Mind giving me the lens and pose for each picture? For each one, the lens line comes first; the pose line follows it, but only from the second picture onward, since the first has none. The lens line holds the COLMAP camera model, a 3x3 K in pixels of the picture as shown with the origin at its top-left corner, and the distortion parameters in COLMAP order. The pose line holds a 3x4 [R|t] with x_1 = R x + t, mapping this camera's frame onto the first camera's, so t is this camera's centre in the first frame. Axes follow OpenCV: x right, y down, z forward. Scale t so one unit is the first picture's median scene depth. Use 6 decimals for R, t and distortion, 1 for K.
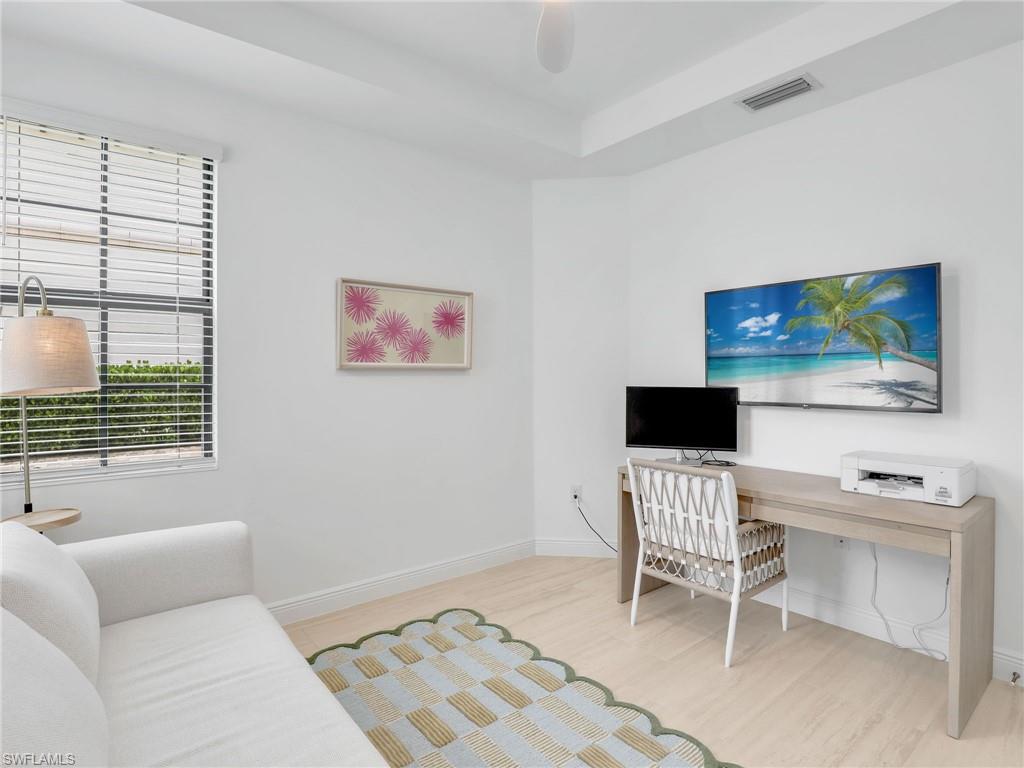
lens RADIAL K [[561.3, 0, 481.9], [0, 561.3, 377.0], [0, 0, 1]] dist [-0.030968, -0.000187]
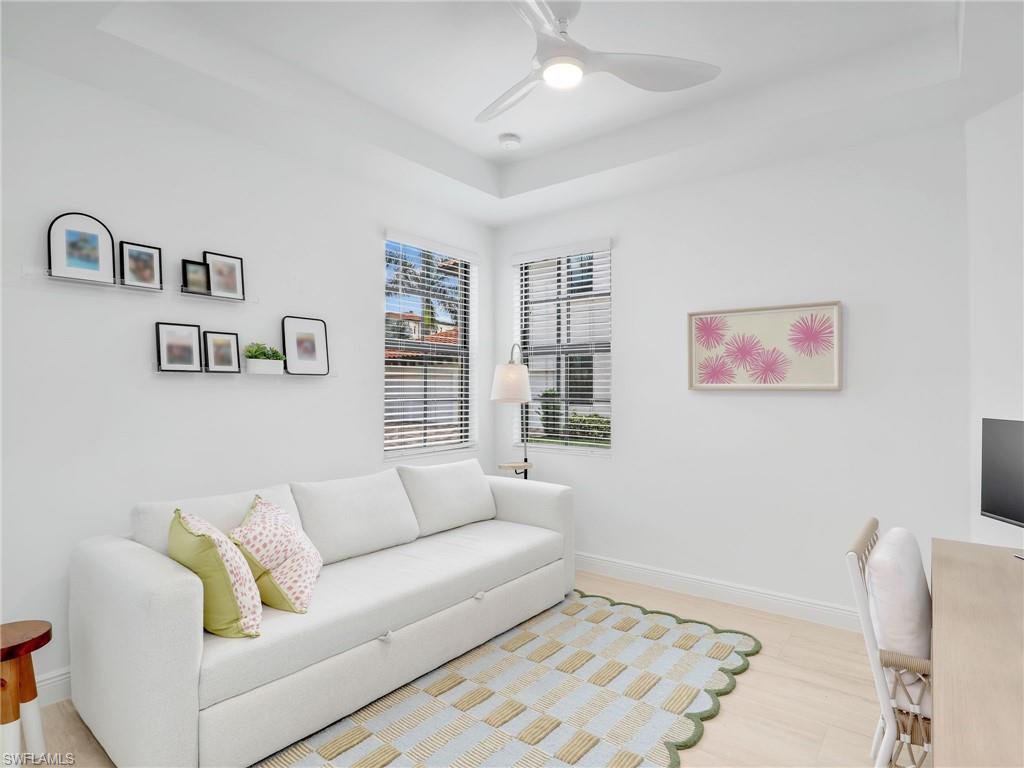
lens RADIAL K [[539.0, 0, 514.9], [0, 539.0, 391.4], [0, 0, 1]] dist [-0.030923, -0.000411]
pose [[0.231594, 0.006787, -0.972789, 0.764460], [-0.010066, 0.999939, 0.004580, -0.012230], [0.972760, 0.008731, 0.231648, 0.381037]]
